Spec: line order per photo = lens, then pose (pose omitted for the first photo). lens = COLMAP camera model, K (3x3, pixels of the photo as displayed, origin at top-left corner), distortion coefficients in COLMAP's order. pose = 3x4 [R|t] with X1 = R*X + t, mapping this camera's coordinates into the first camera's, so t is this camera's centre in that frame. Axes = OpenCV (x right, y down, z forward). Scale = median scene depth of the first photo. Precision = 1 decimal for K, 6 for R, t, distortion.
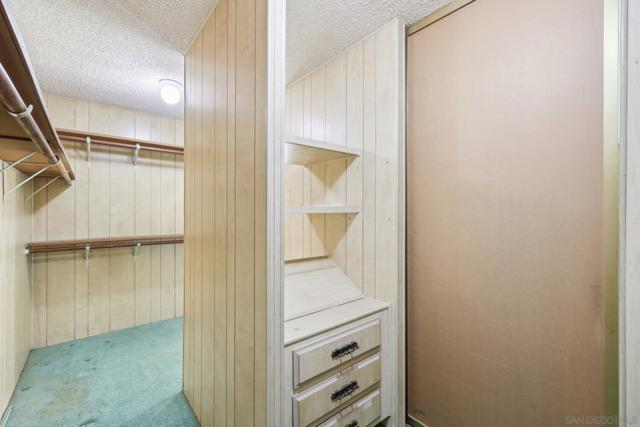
lens RADIAL K [[282.2, 0, 317.0], [0, 282.2, 212.9], [0, 0, 1]] dist [0.008566, -0.000148]
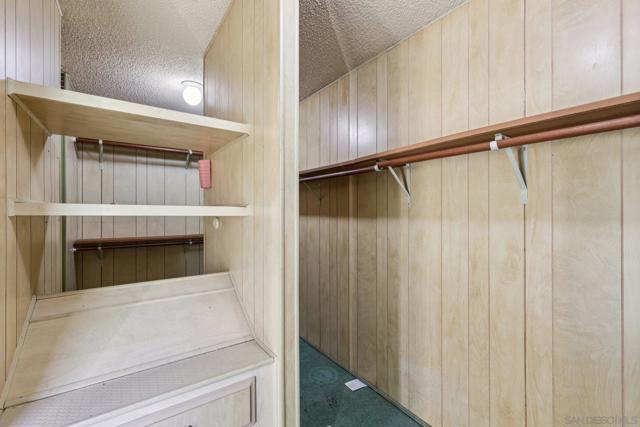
lens RADIAL K [[282.2, 0, 322.9], [0, 282.2, 213.0], [0, 0, 1]] dist [0.008566, -0.000148]
pose [[0.993598, -0.003827, -0.112911, 0.091479], [0.004028, 0.999991, 0.001549, -0.000707], [0.112904, -0.001994, 0.993604, 0.086226]]
